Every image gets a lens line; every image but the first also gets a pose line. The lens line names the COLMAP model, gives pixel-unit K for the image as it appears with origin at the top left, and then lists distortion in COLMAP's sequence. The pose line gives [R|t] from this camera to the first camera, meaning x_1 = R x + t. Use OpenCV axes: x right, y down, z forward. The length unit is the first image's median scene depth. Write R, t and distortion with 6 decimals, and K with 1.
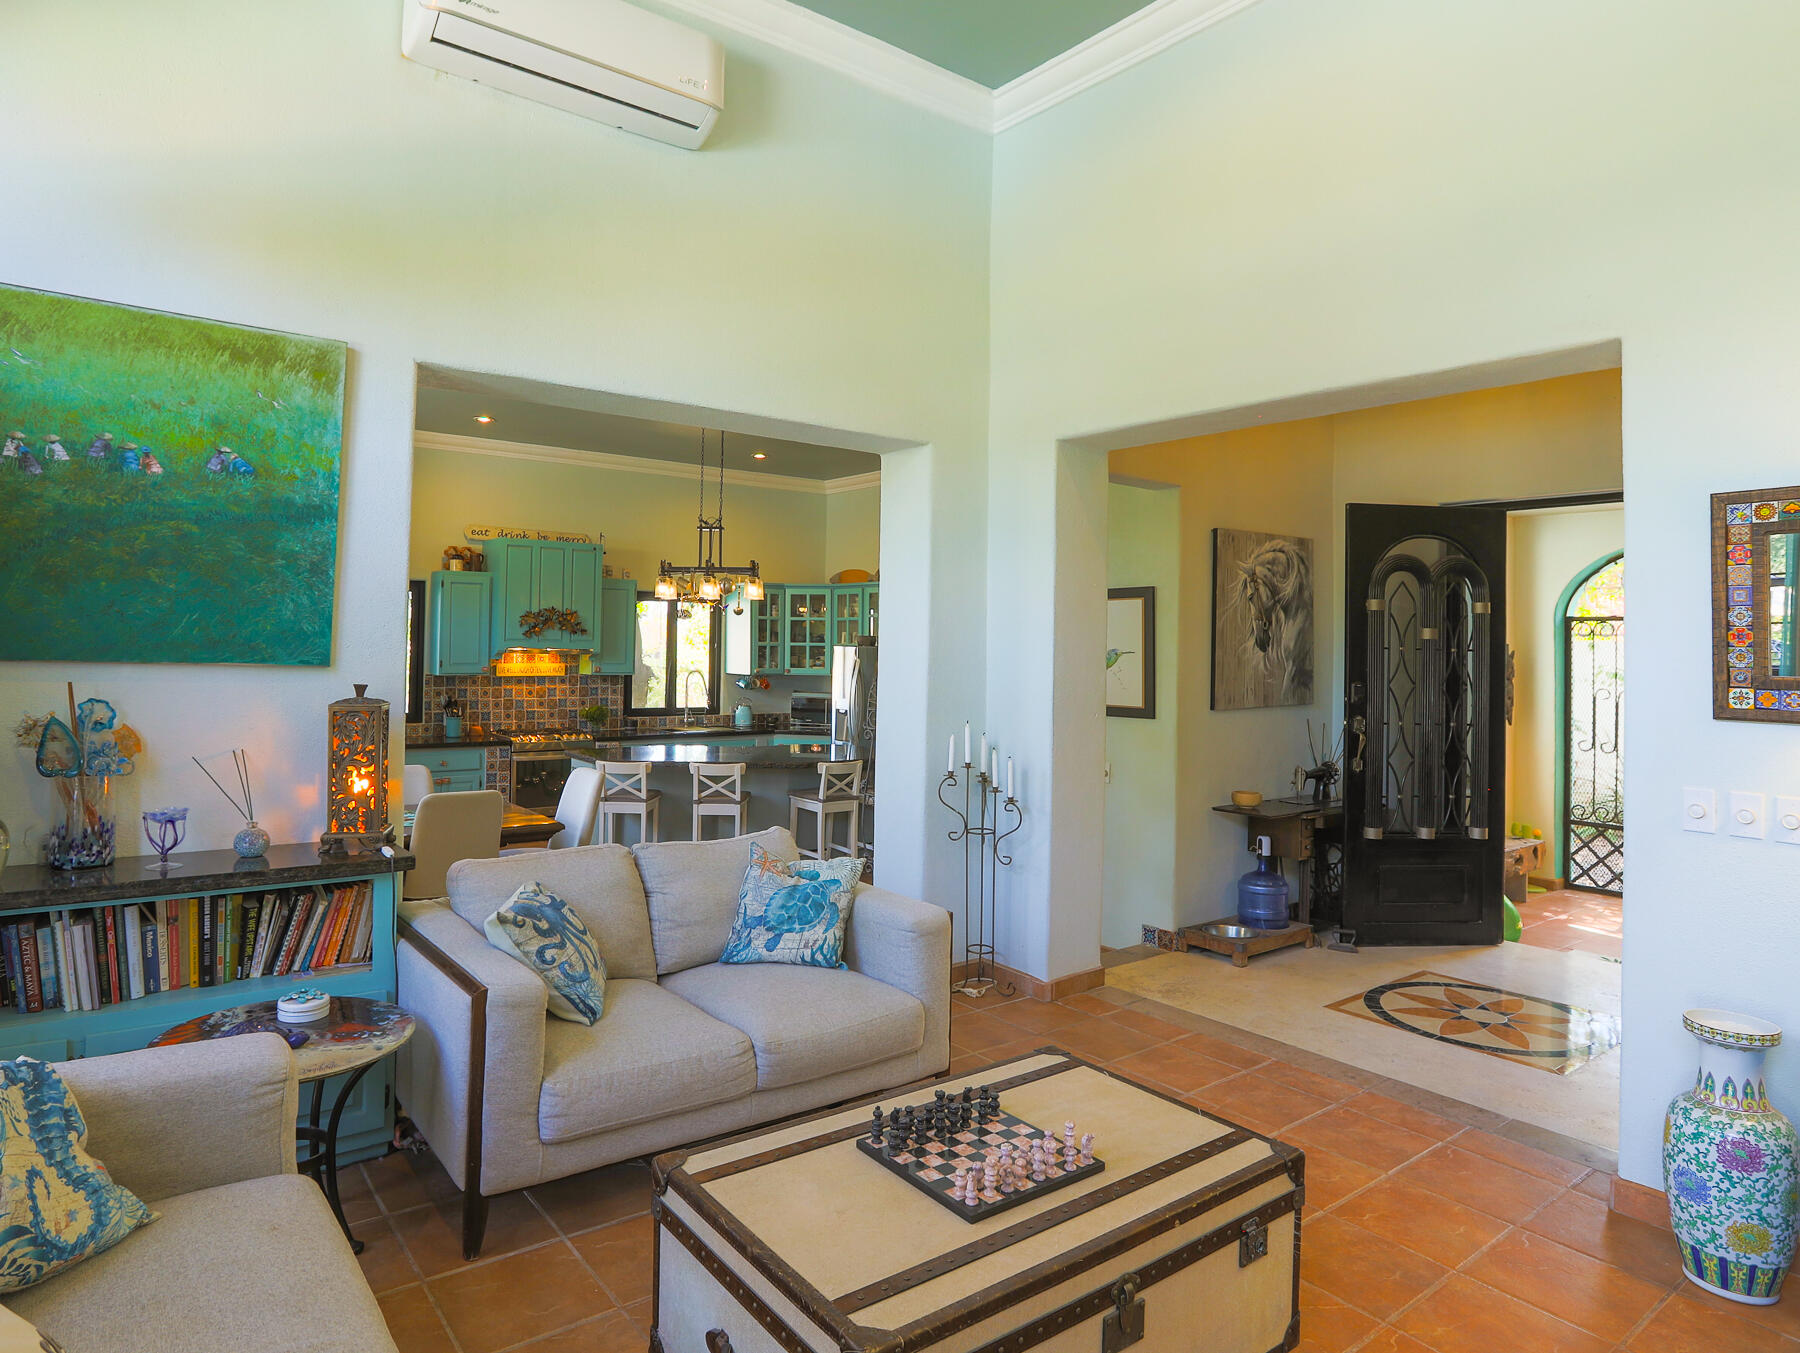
lens RADIAL K [[1074.3, 0, 895.0], [0, 1074.3, 622.4], [0, 0, 1]] dist [-0.052154, 0.011567]
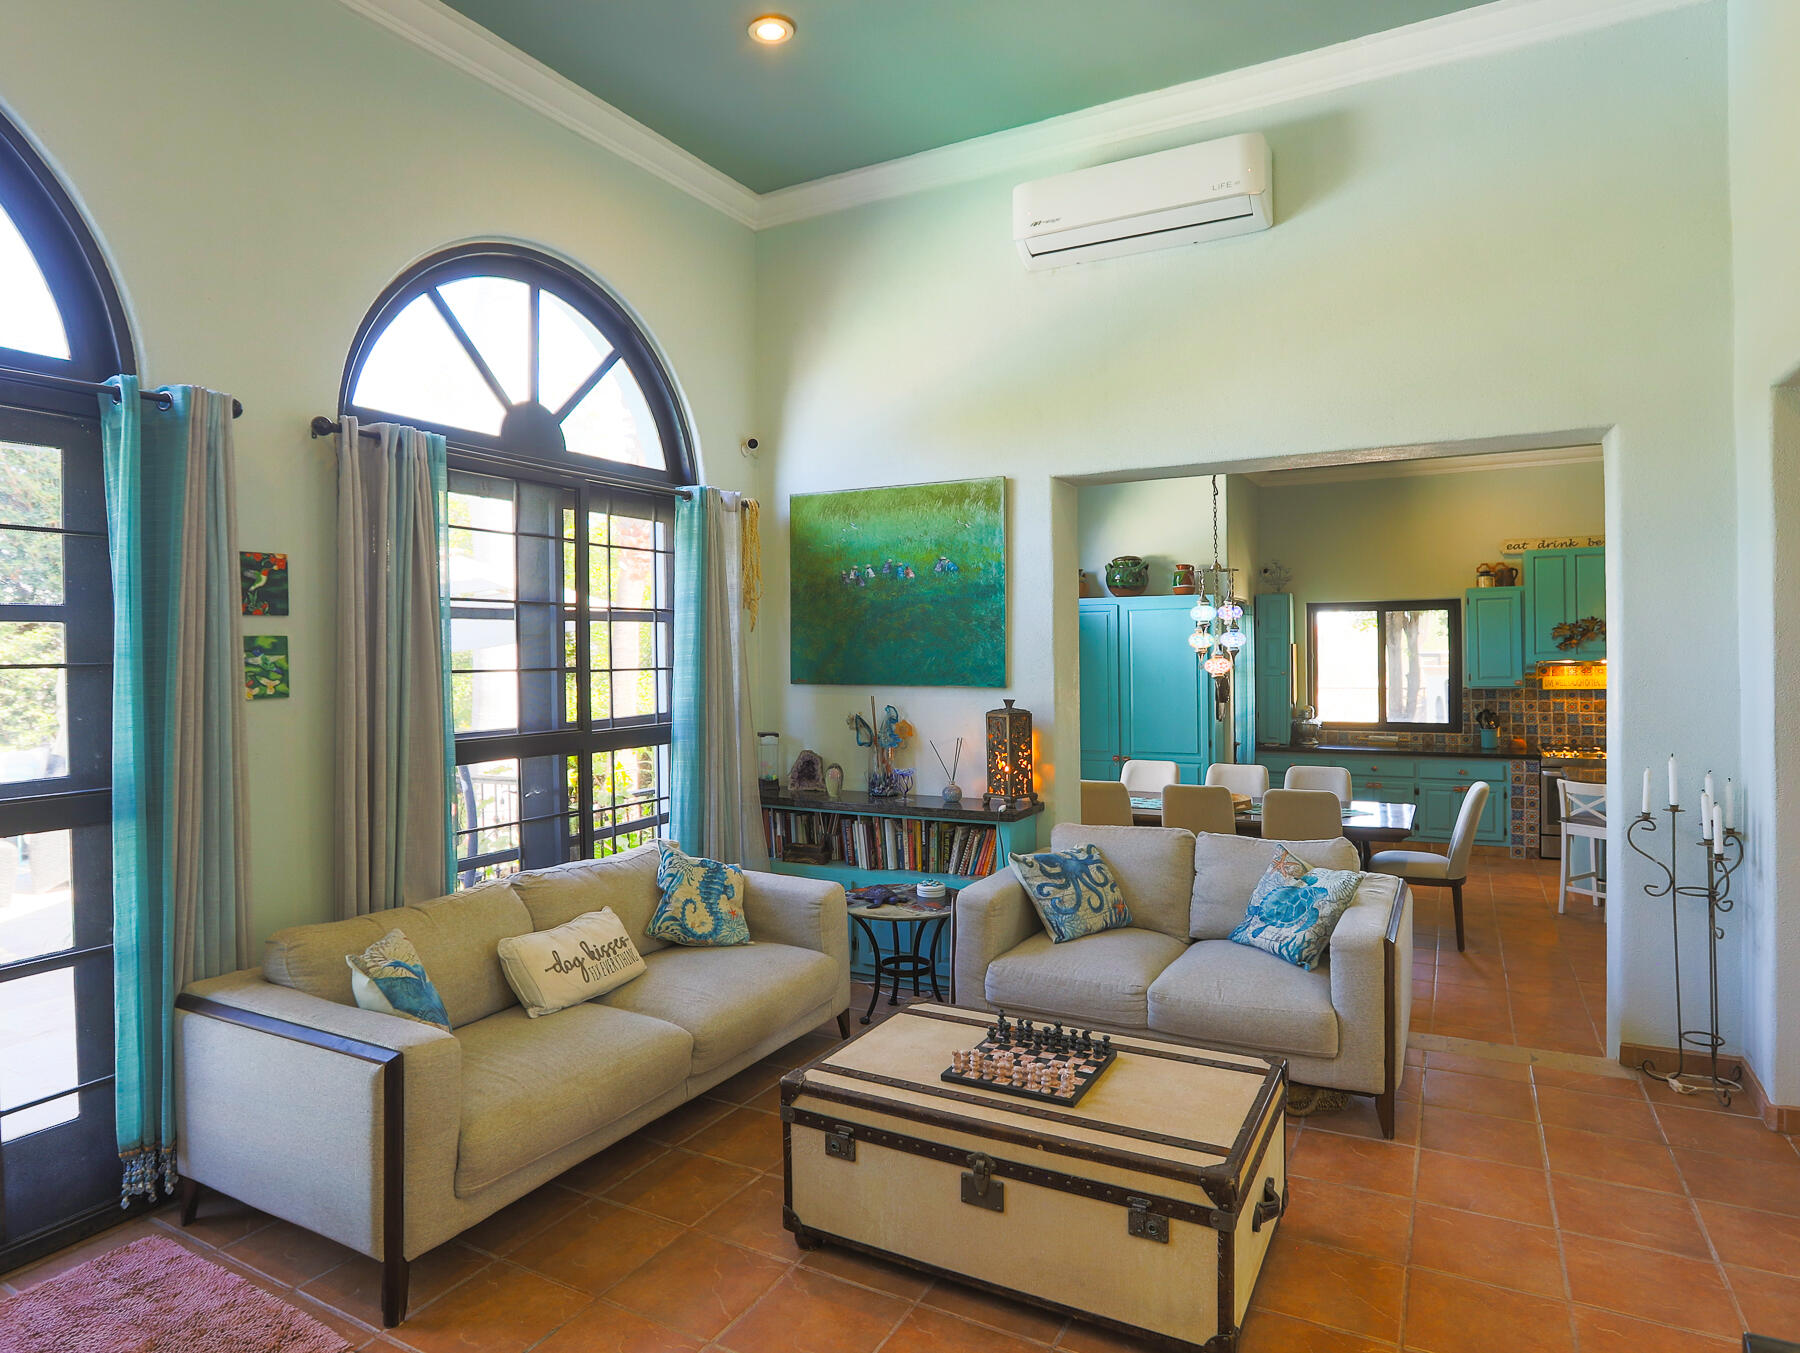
lens RADIAL K [[1024.1, 0, 889.4], [0, 1024.1, 671.9], [0, 0, 1]] dist [-0.058014, 0.002525]
pose [[0.423789, -0.006388, -0.905738, 0.771112], [0.040831, 0.999093, 0.012058, -0.006460], [0.904840, -0.042093, 0.423666, 0.217436]]
